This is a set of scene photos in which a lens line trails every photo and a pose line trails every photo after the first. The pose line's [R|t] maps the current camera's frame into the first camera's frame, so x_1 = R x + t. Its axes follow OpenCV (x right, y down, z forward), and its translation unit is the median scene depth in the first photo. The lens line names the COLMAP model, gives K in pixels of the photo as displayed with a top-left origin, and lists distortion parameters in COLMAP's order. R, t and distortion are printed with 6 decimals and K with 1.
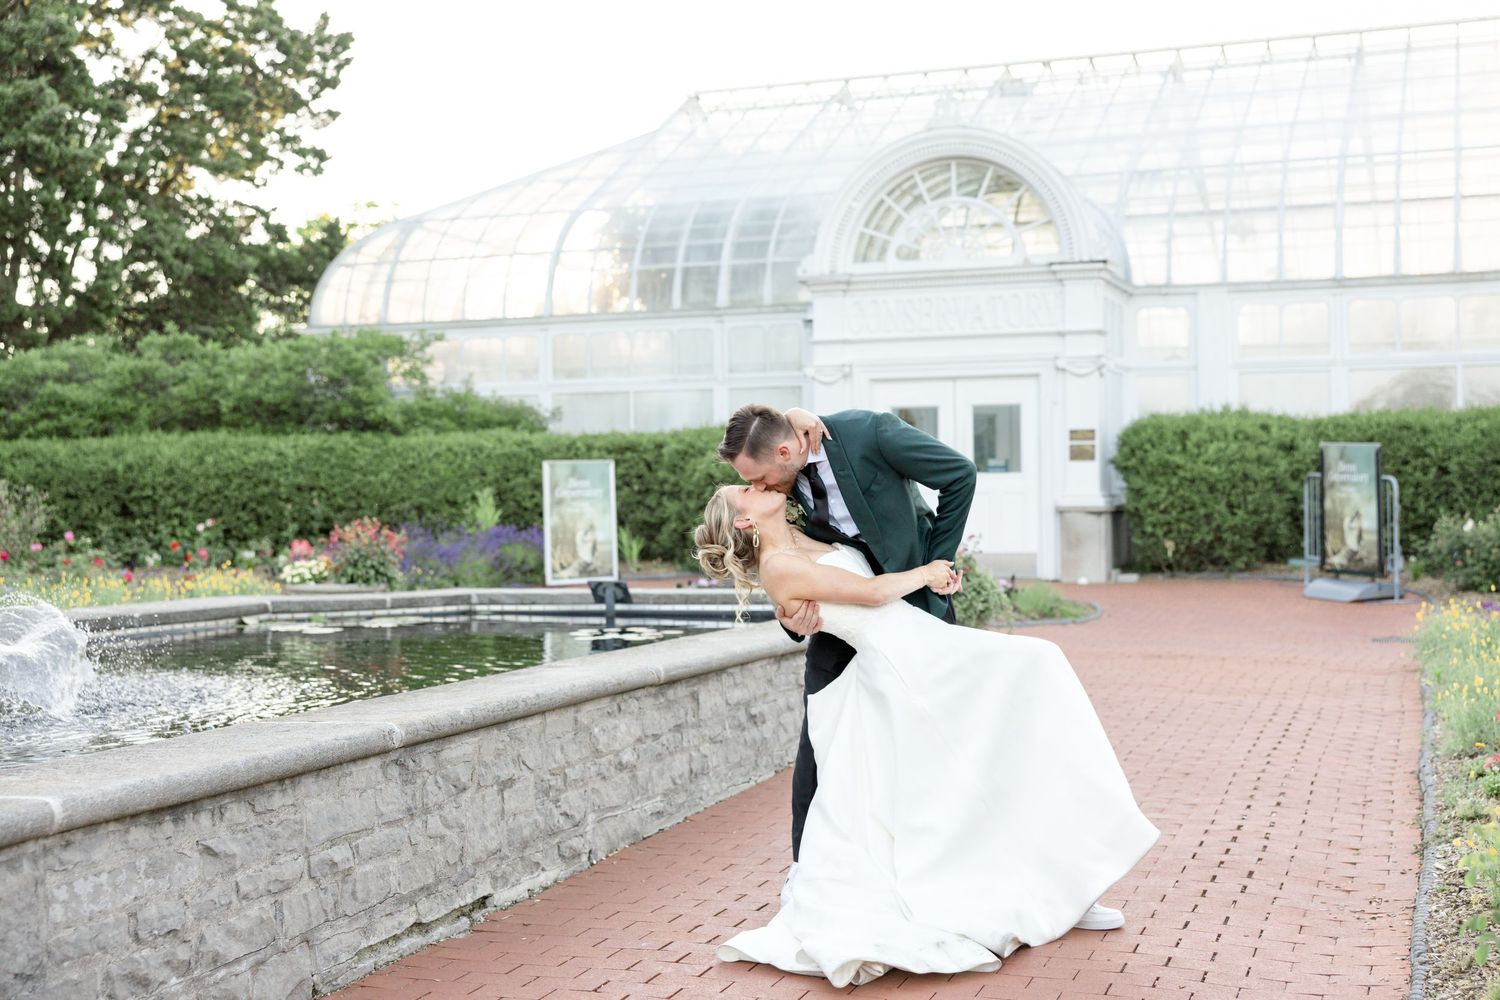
lens RADIAL K [[1845.7, 0, 750.0], [0, 1845.7, 500.0], [0, 0, 1]] dist [-0.005587, -0.011884]
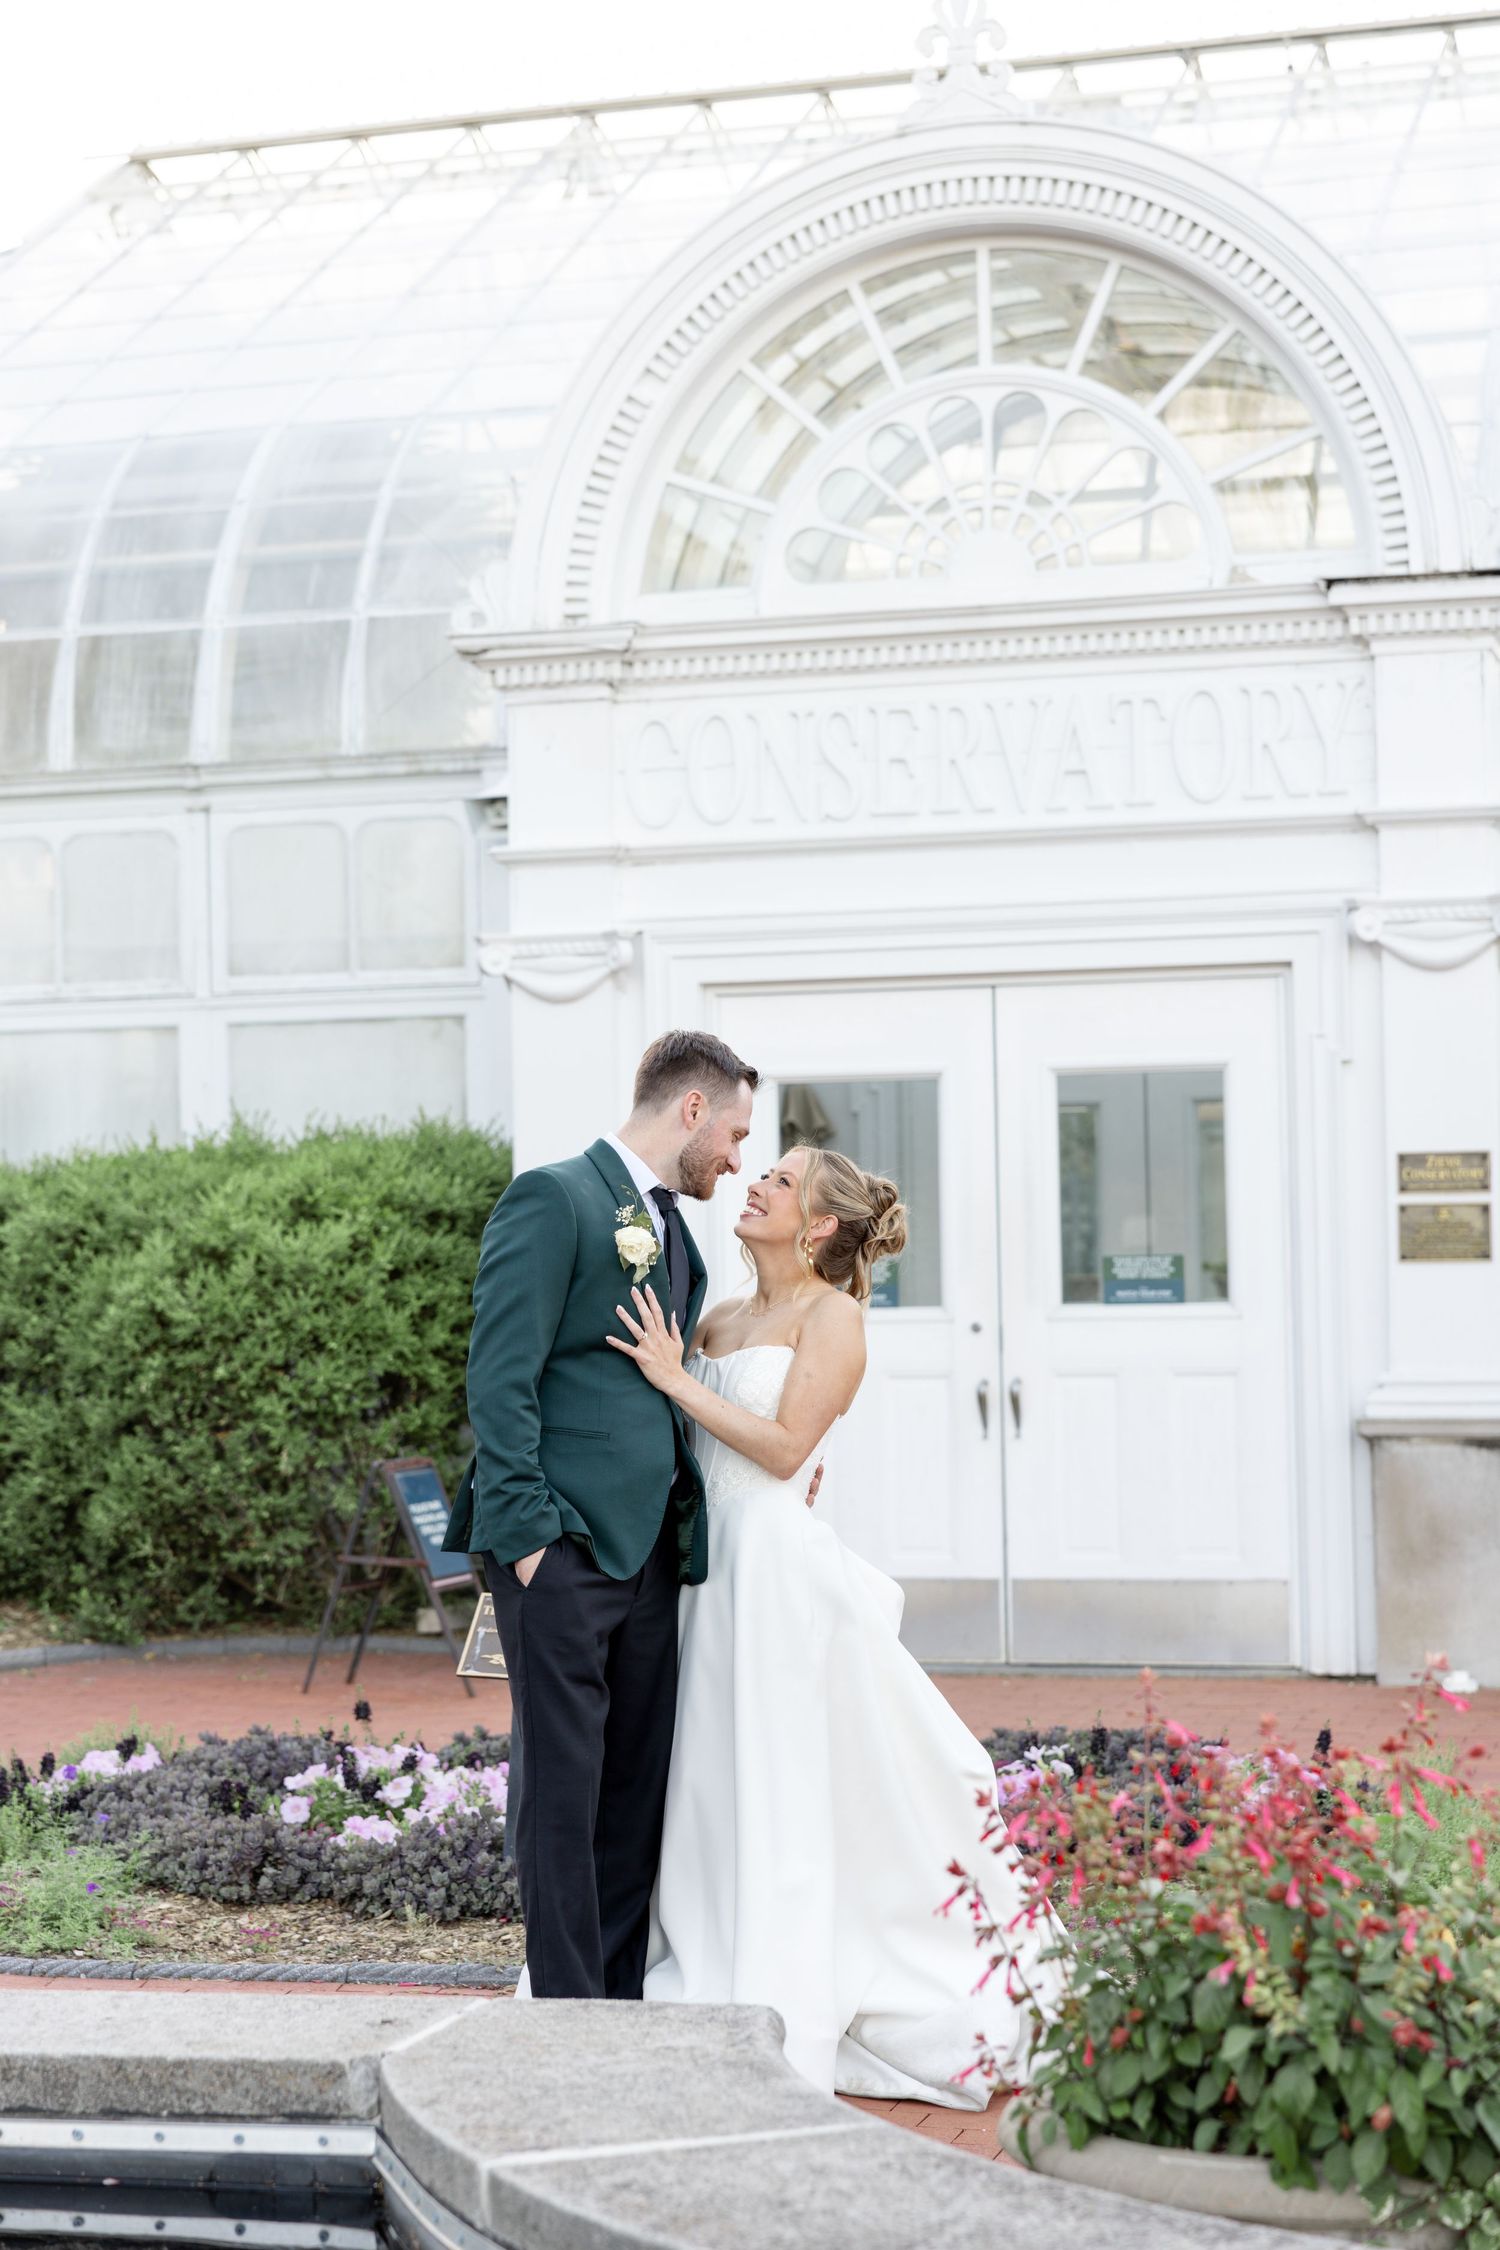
lens RADIAL K [[4262.2, 0, 565.2], [0, 4262.2, 1123.5], [0, 0, 1]] dist [-0.021350, 0.013491]
pose [[0.998330, -0.004488, 0.057595, 0.003981], [0.007018, 0.999016, -0.043800, -0.013140], [-0.057341, 0.044131, 0.997379, 0.309336]]
